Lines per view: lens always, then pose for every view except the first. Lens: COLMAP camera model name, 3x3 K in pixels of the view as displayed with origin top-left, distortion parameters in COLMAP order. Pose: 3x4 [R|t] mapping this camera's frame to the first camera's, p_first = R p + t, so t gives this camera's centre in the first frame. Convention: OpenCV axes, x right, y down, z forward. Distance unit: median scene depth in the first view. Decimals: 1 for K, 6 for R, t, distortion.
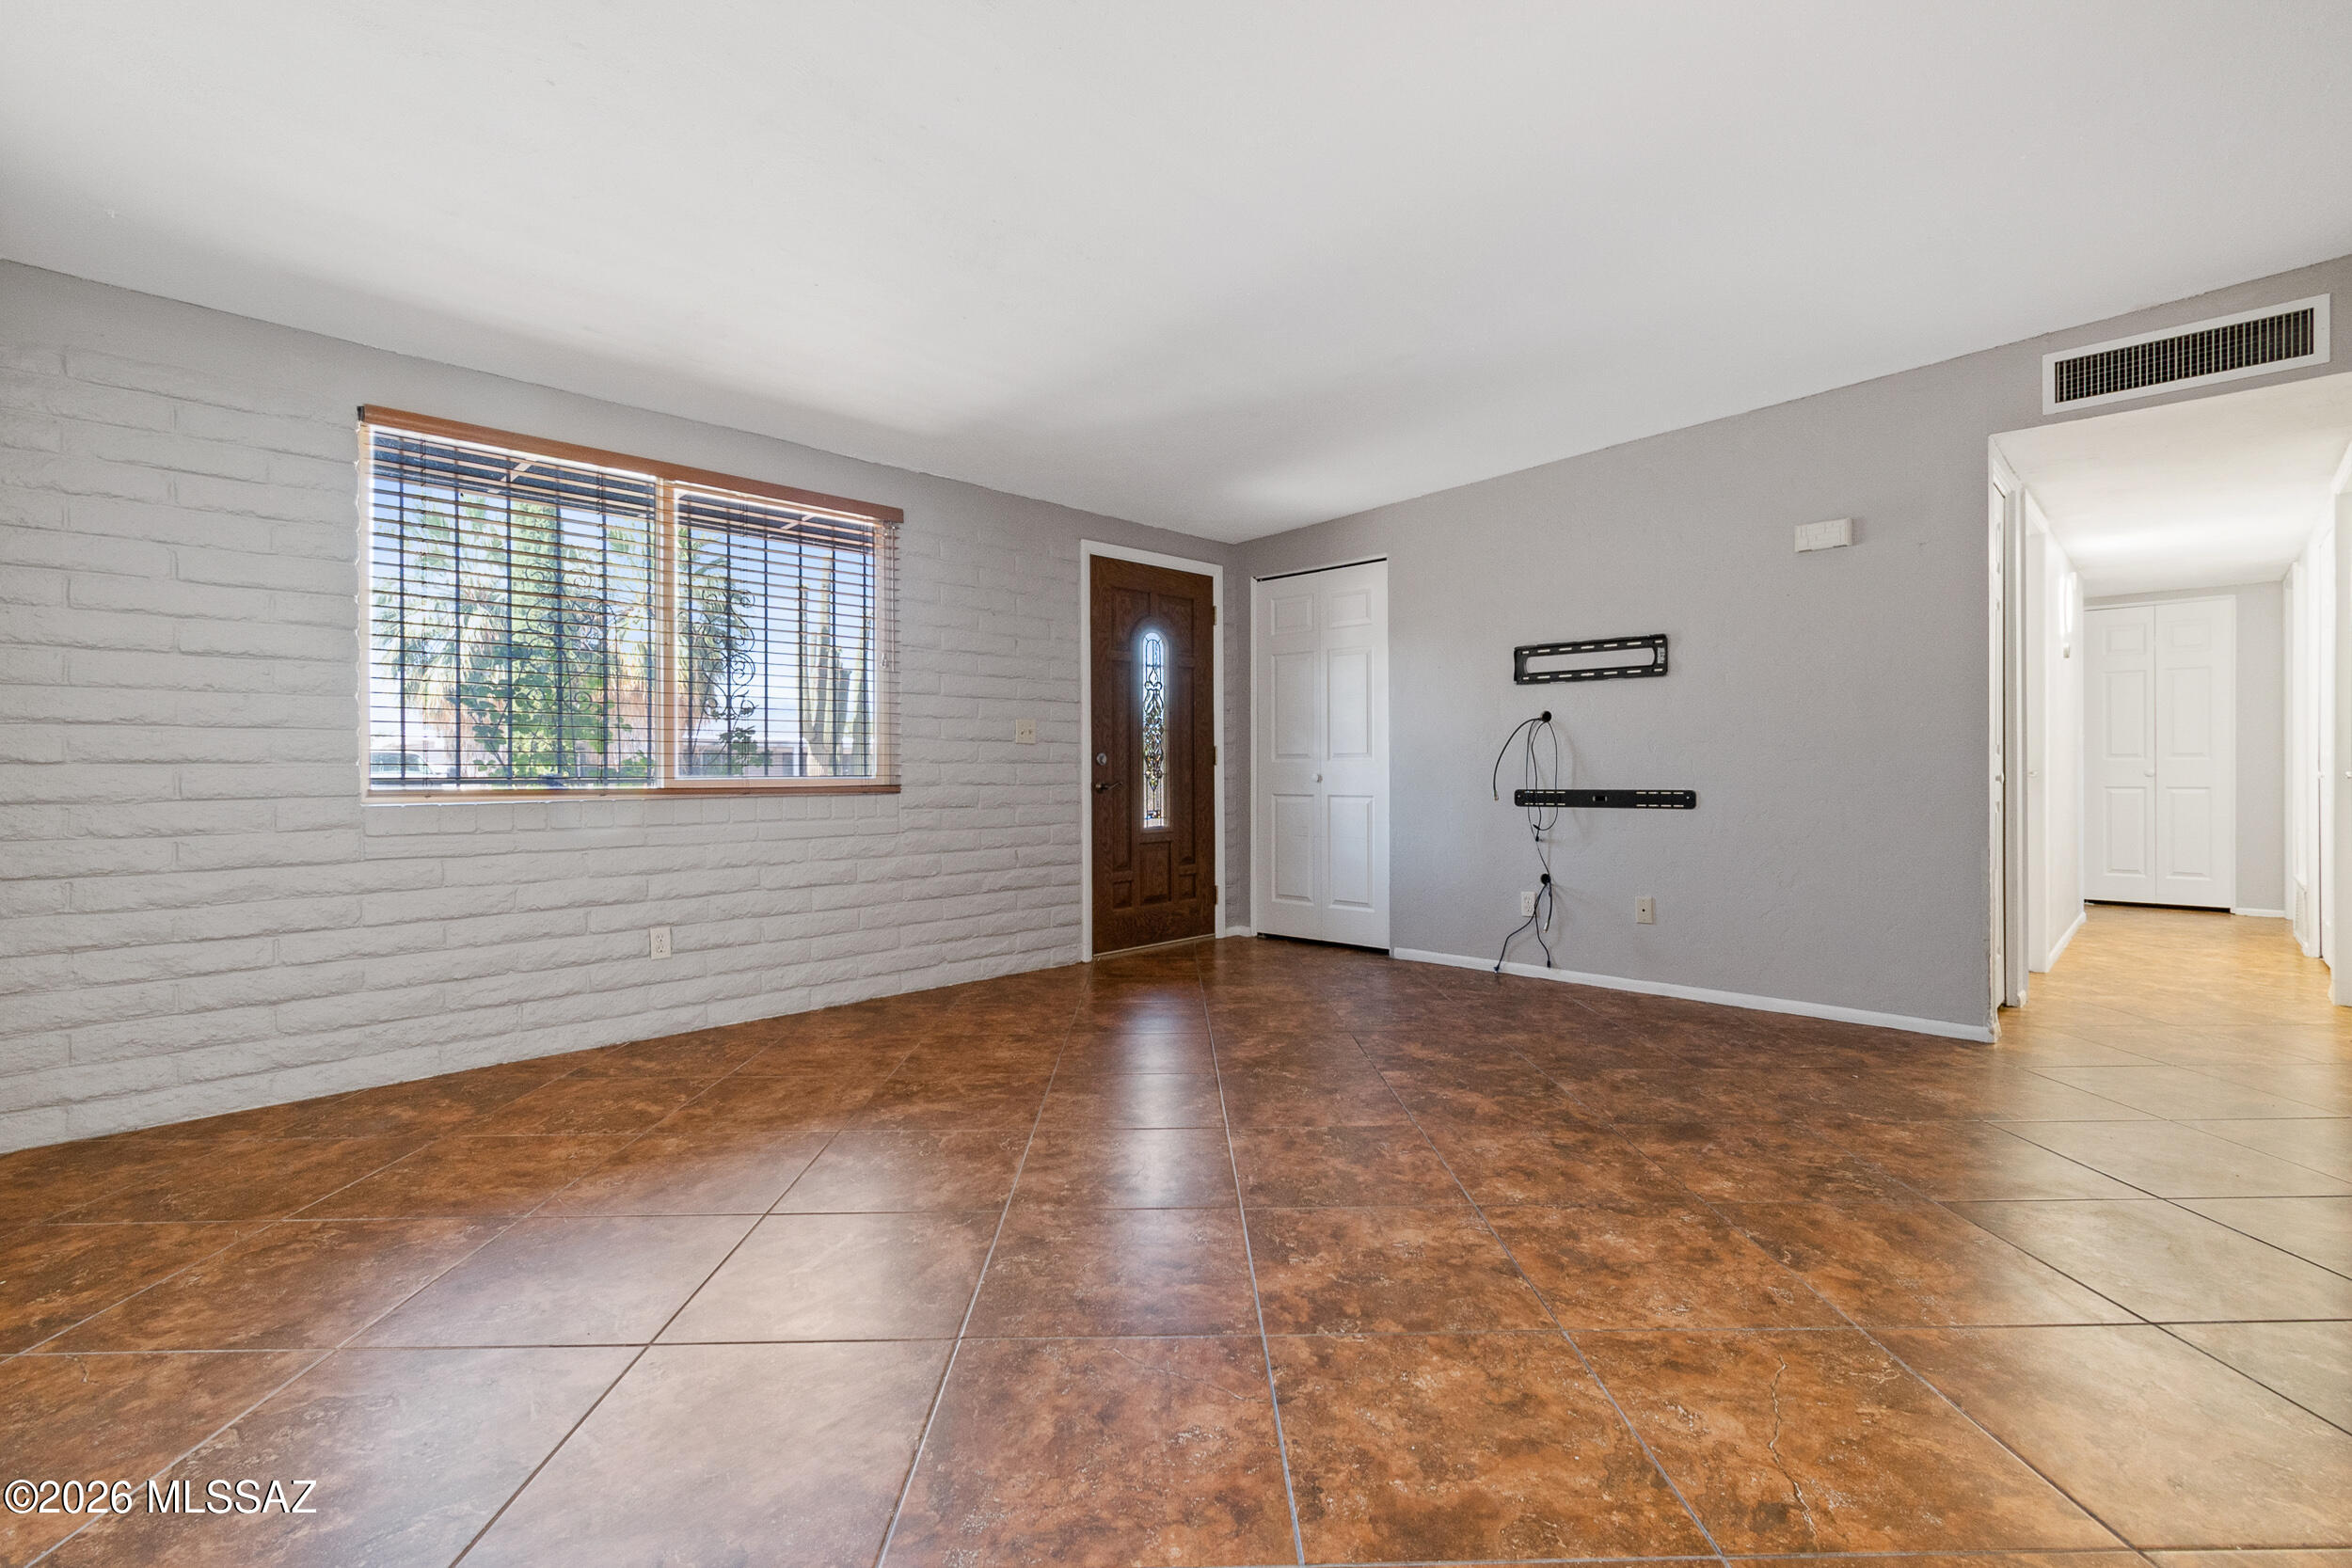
lens RADIAL K [[1062.2, 0, 1199.1], [0, 1062.2, 772.2], [0, 0, 1]] dist [0.006892, -0.001799]
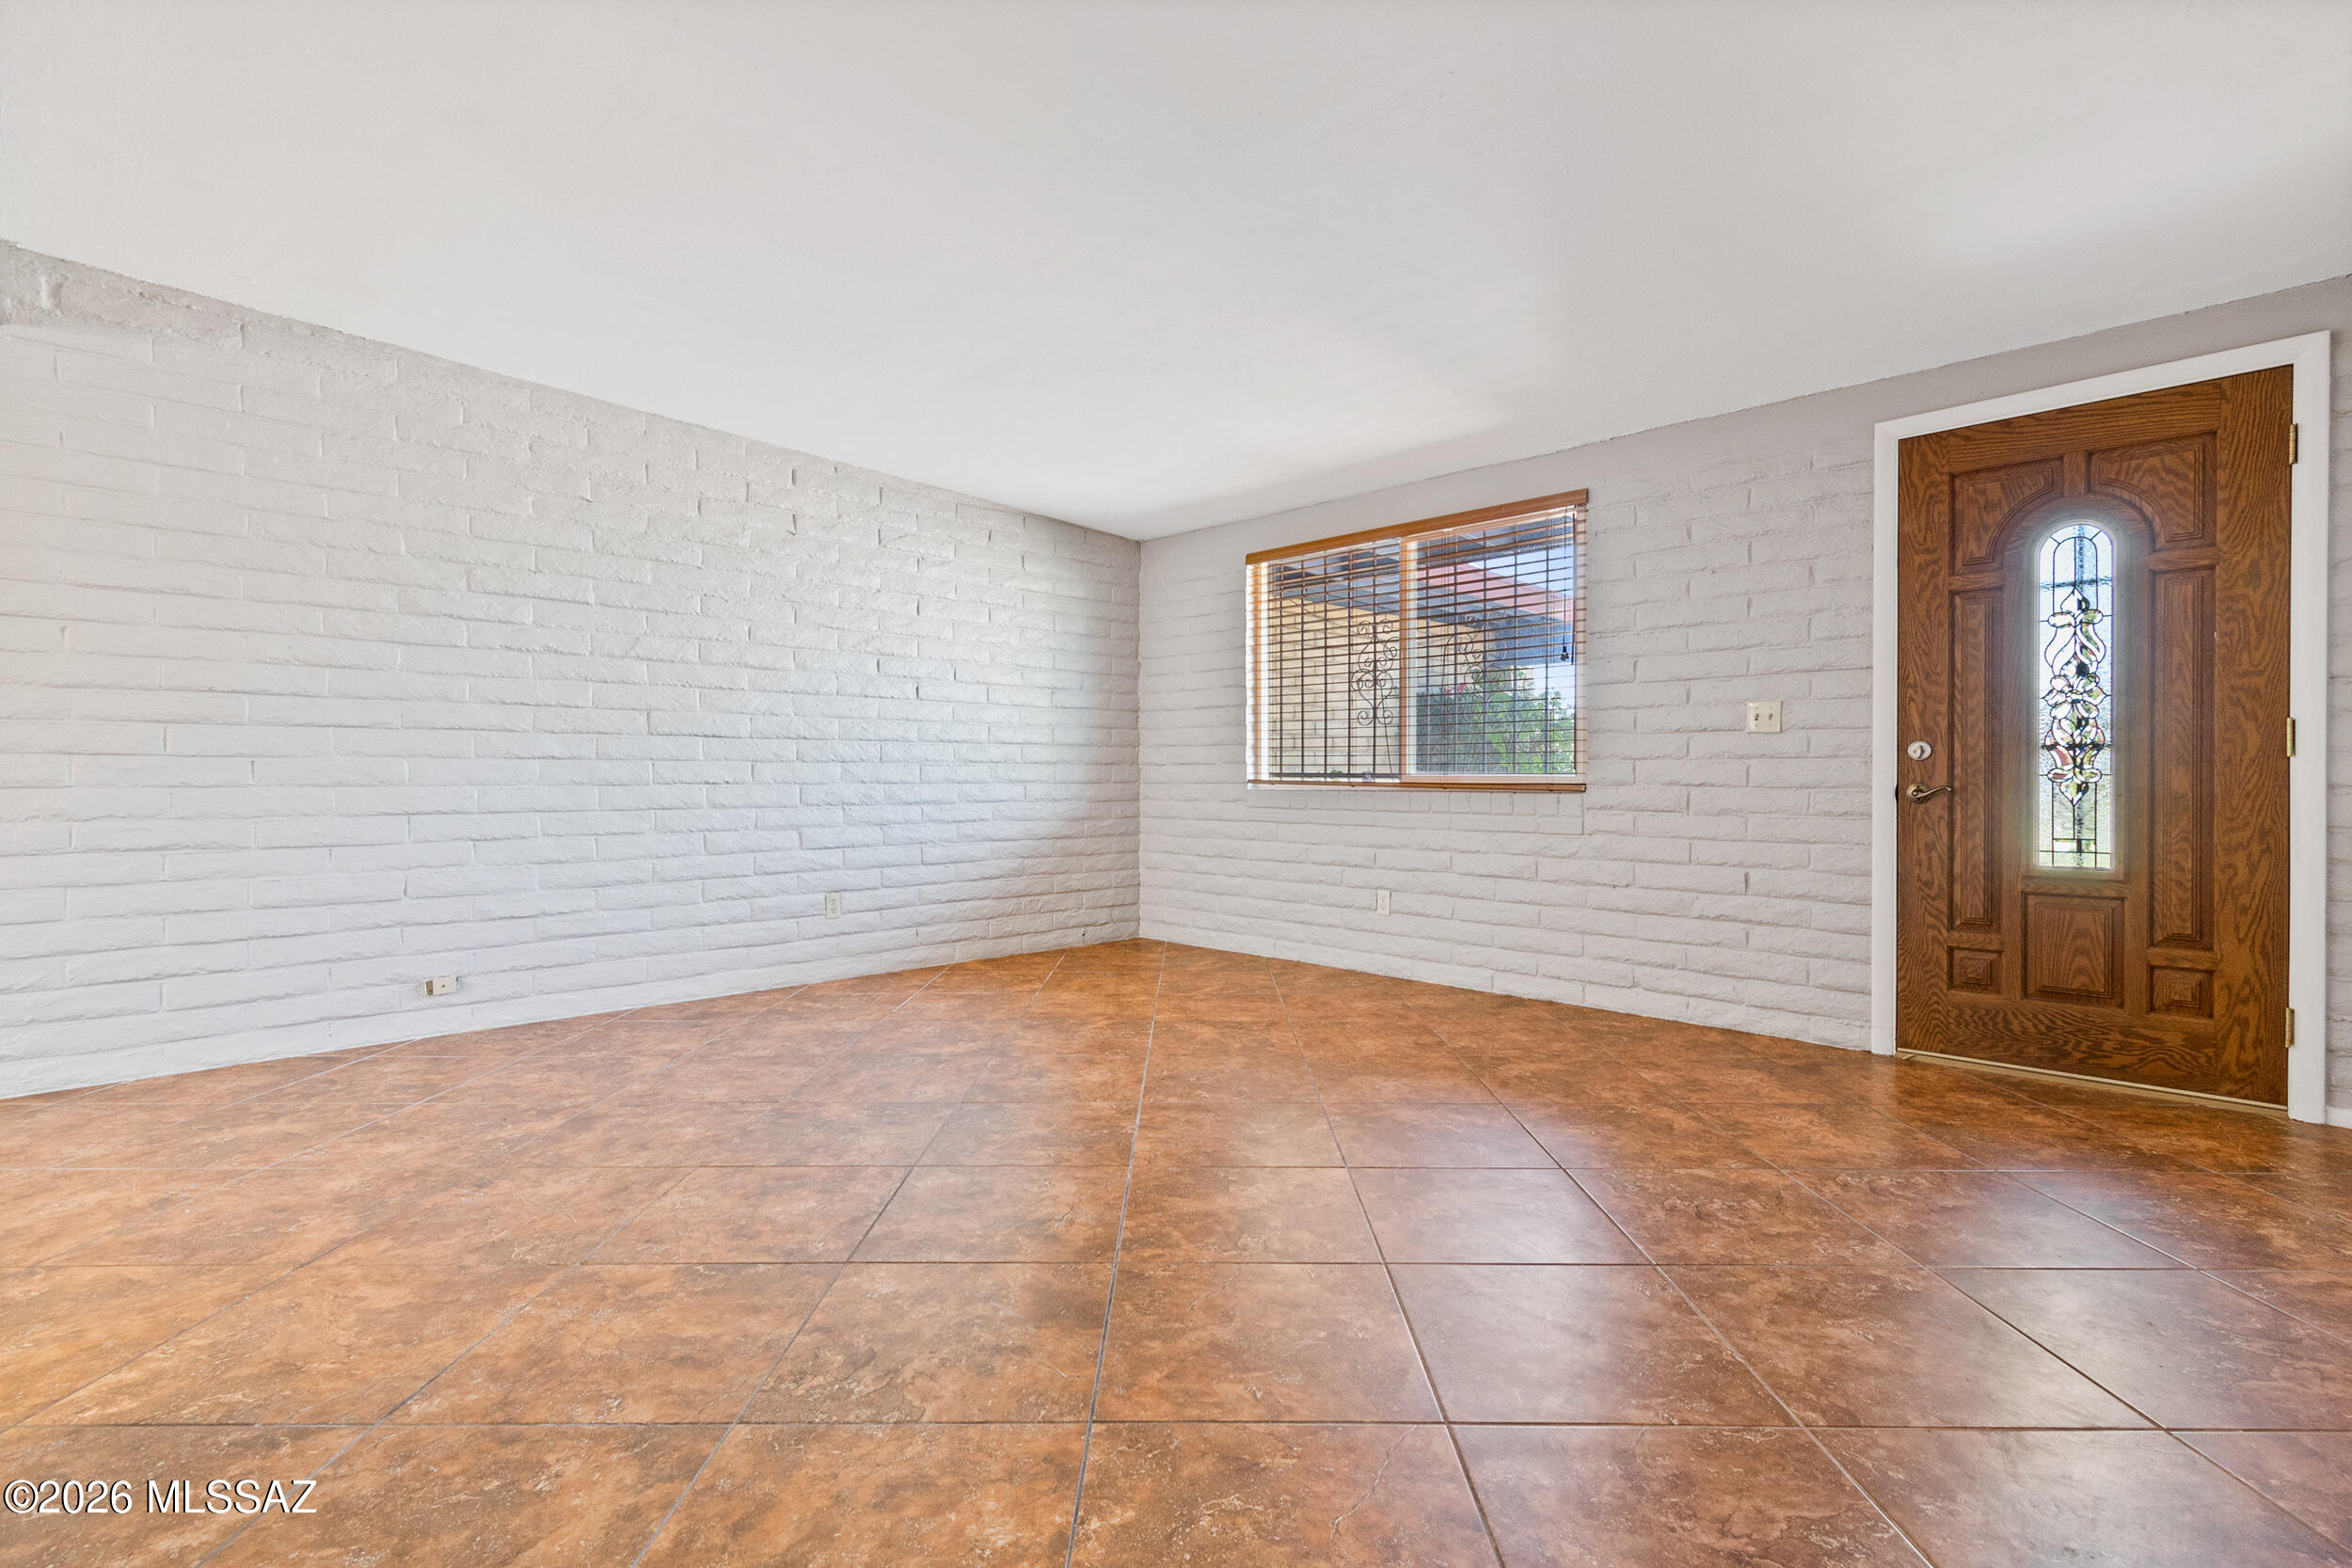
lens RADIAL K [[1062.2, 0, 1133.5], [0, 1062.2, 769.3], [0, 0, 1]] dist [0.006892, -0.001799]
pose [[-0.047977, -0.002403, -0.998846, 0.680083], [-0.004634, 0.999987, -0.002183, 0.003333], [0.998838, 0.004524, -0.047987, 0.653027]]
